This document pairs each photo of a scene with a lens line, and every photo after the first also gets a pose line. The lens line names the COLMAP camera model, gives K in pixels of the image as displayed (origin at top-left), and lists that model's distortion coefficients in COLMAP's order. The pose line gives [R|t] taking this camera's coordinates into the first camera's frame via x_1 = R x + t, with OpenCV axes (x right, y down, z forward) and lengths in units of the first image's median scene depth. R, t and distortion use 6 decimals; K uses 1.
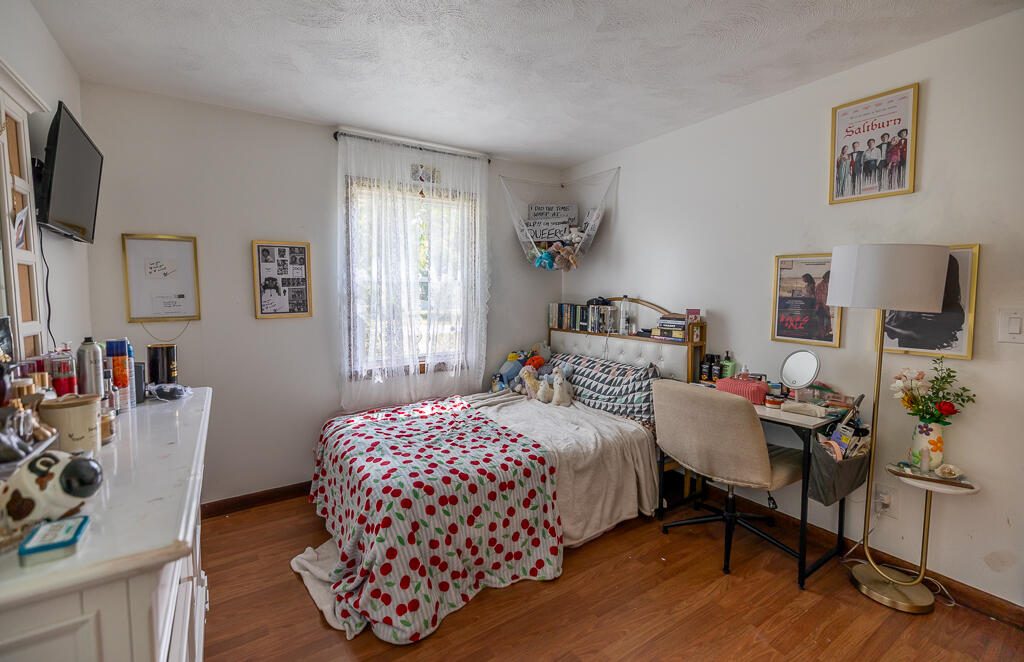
lens RADIAL K [[450.3, 0, 517.4], [0, 450.3, 322.5], [0, 0, 1]] dist [0.001029, 0.000251]
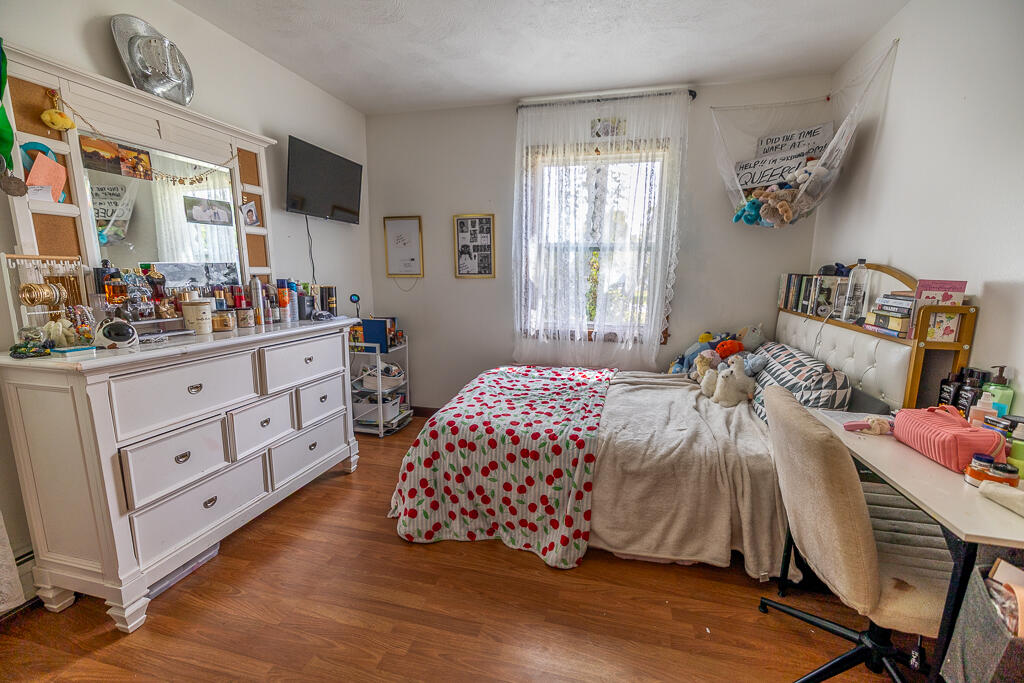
lens RADIAL K [[436.6, 0, 511.5], [0, 436.6, 348.7], [0, 0, 1]] dist [0.000146, 0.000596]
pose [[0.664271, 0.142110, -0.733859, 0.503538], [-0.060811, 0.988781, 0.136431, 0.012614], [0.745014, -0.046000, 0.665460, 0.301503]]
